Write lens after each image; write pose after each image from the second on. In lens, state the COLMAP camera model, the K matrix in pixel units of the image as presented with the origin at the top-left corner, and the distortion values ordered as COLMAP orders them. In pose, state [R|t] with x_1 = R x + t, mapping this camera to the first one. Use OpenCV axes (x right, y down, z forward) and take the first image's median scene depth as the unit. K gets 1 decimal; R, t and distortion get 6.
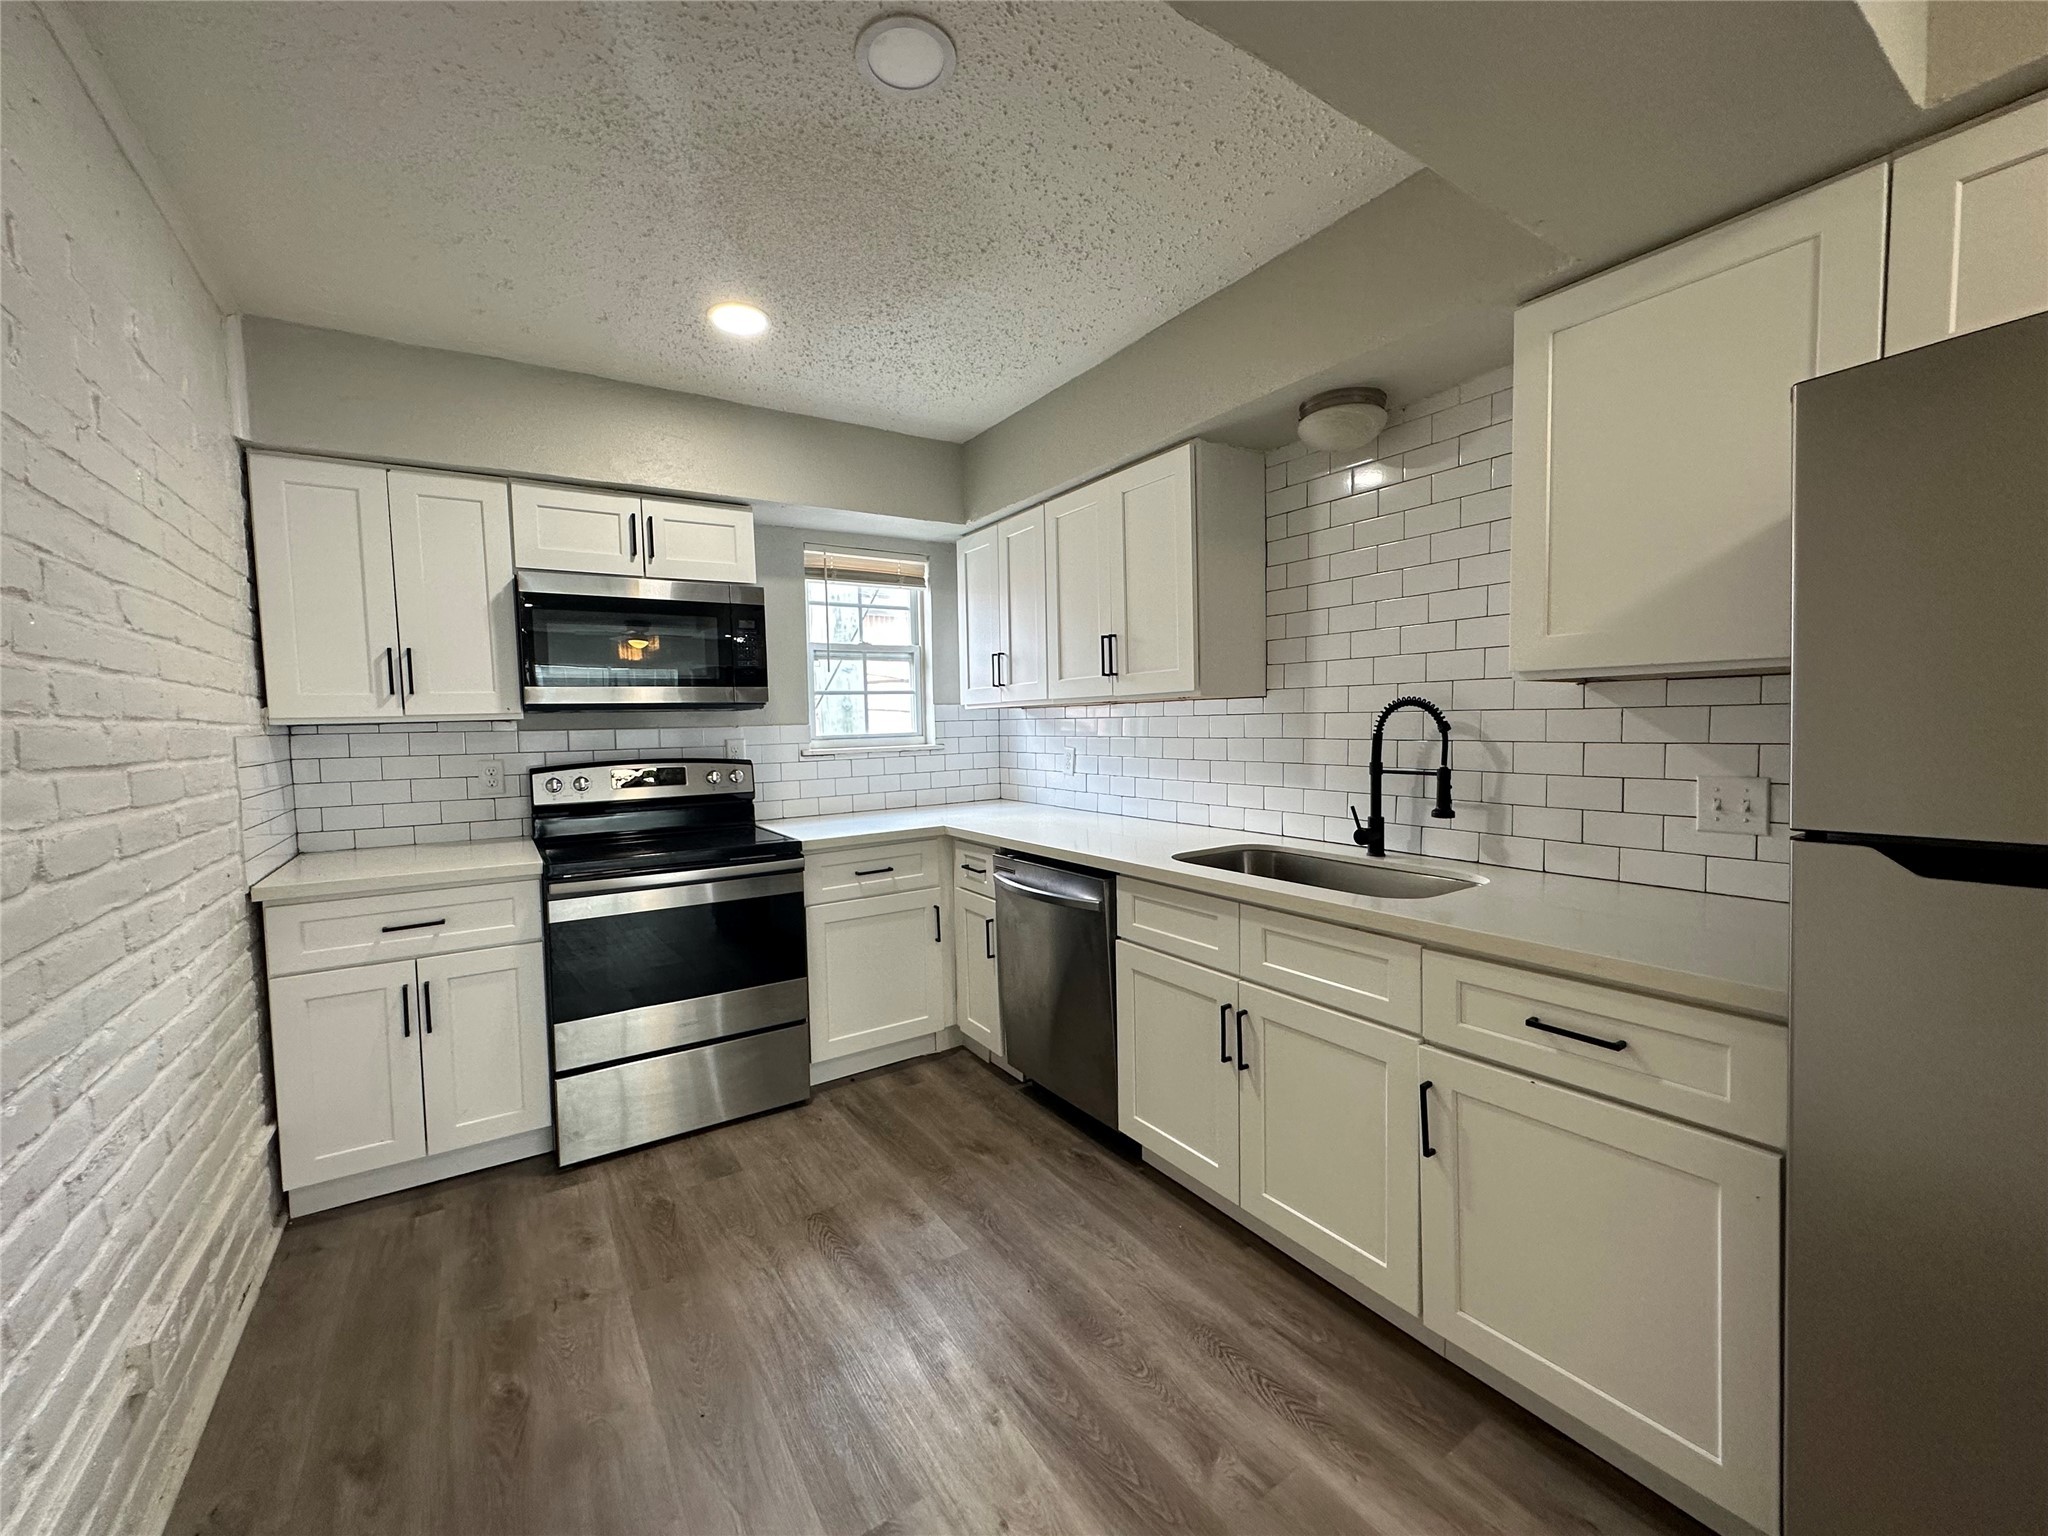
lens RADIAL K [[813.2, 0, 1025.0], [0, 813.2, 758.1], [0, 0, 1]] dist [0.000325, 0.000259]
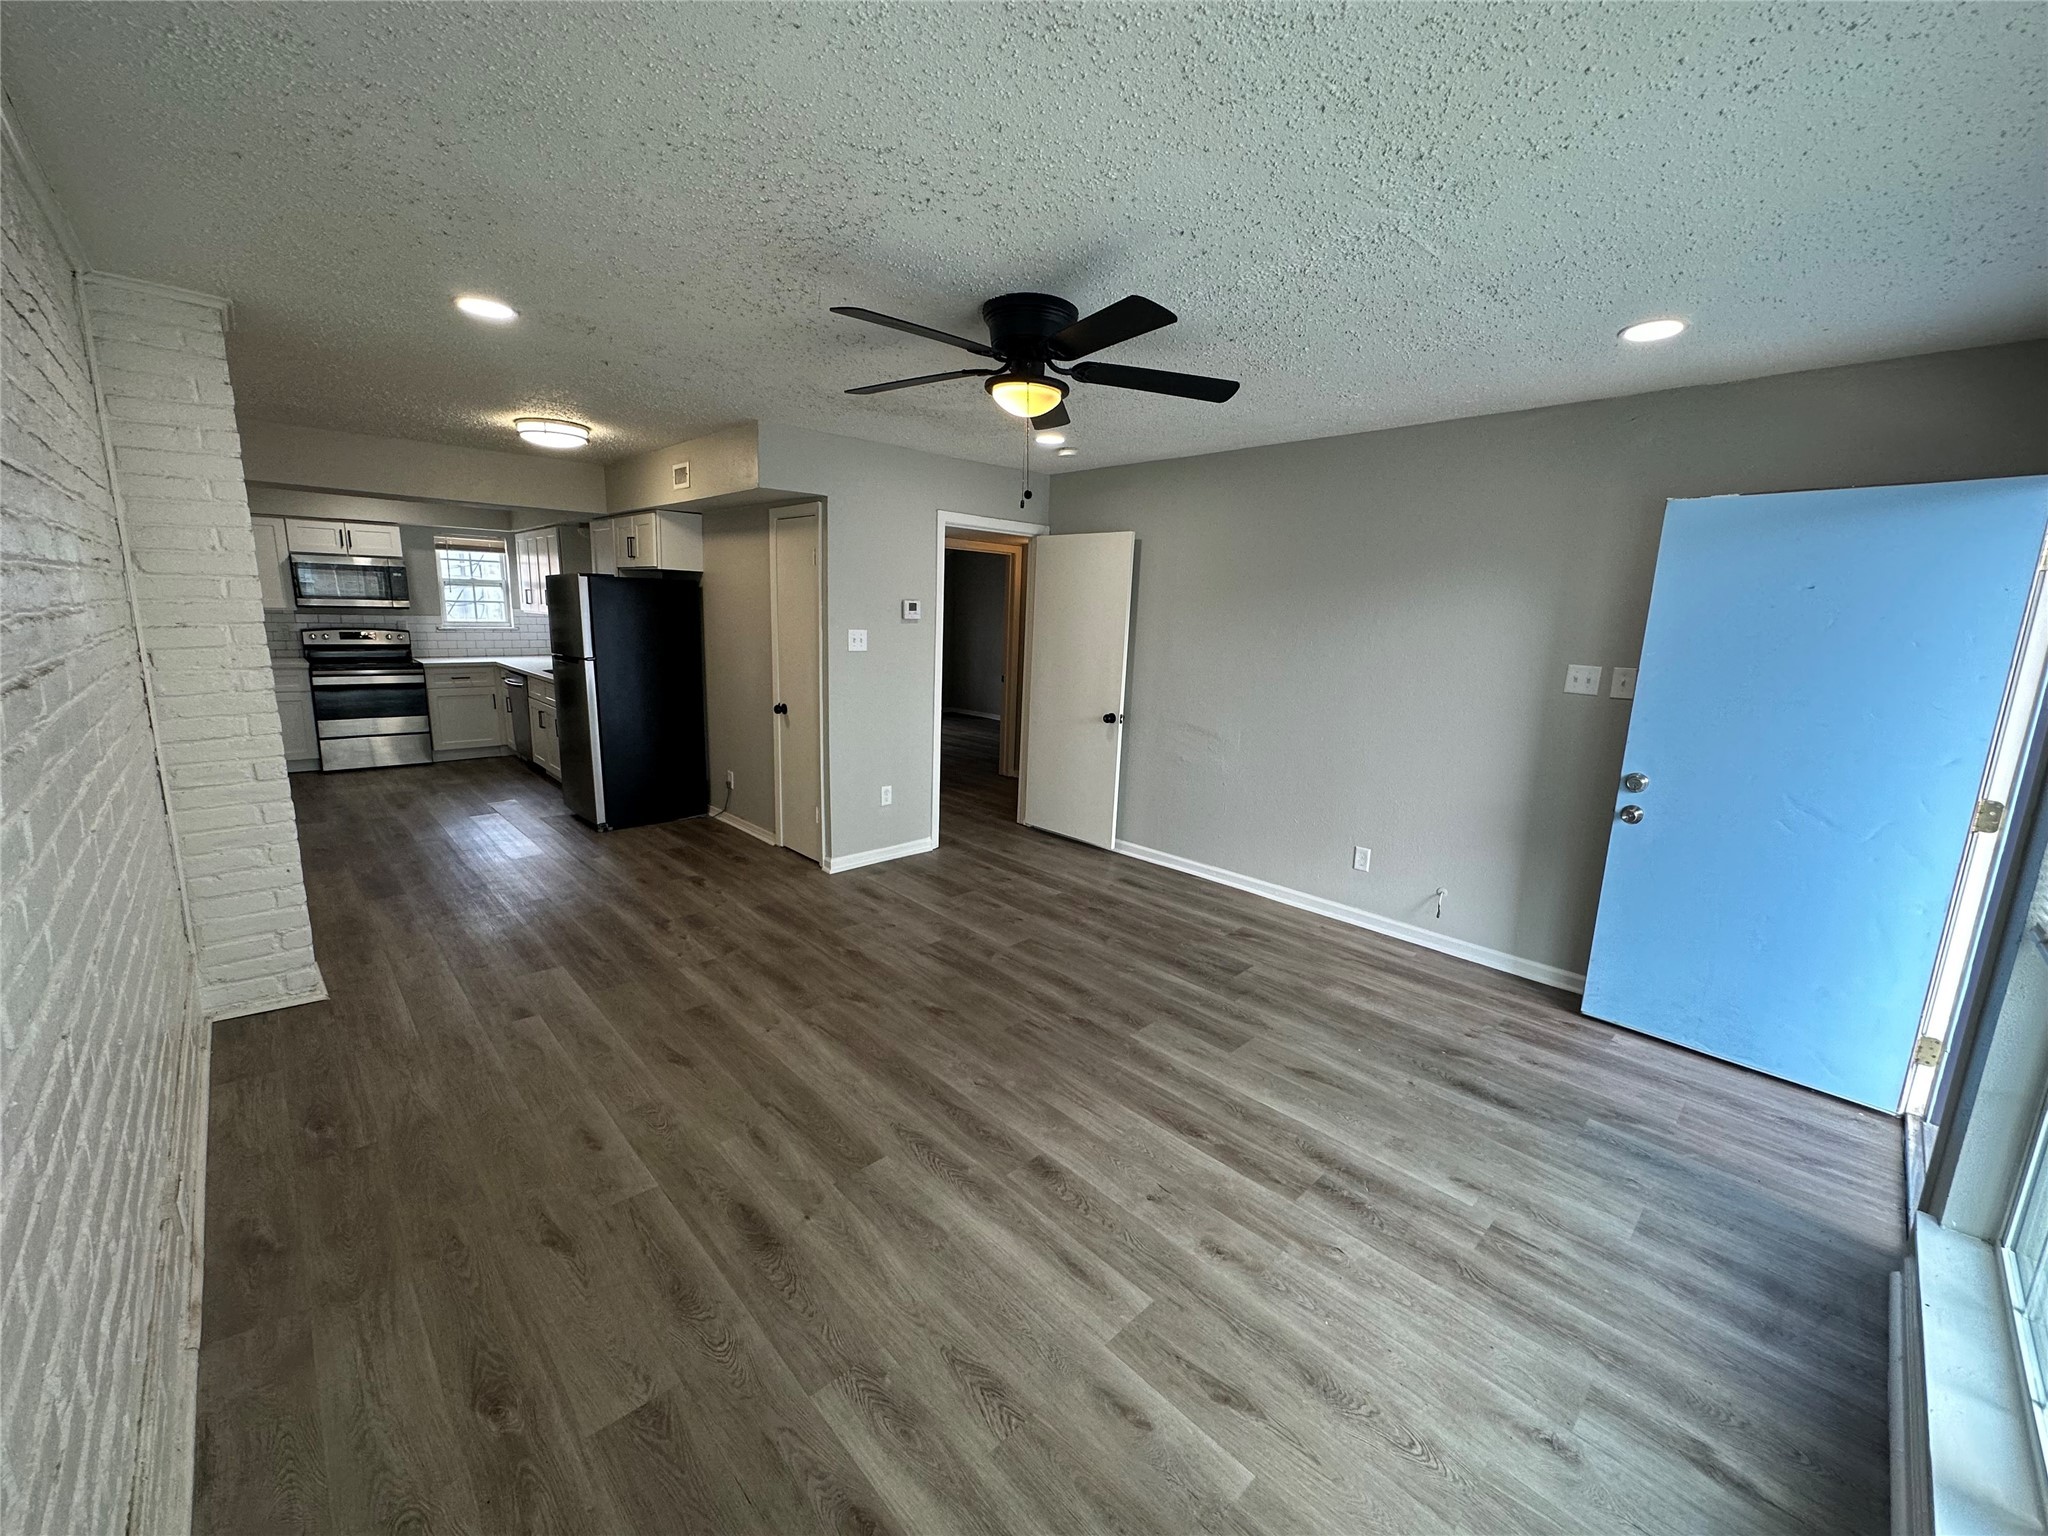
lens RADIAL K [[813.2, 0, 1025.0], [0, 813.2, 758.1], [0, 0, 1]] dist [0.000325, 0.000259]
pose [[0.984280, 0.022508, 0.175175, 1.423571], [-0.046269, 0.990067, 0.132765, -0.038160], [-0.170447, -0.138783, 0.975545, -2.316854]]
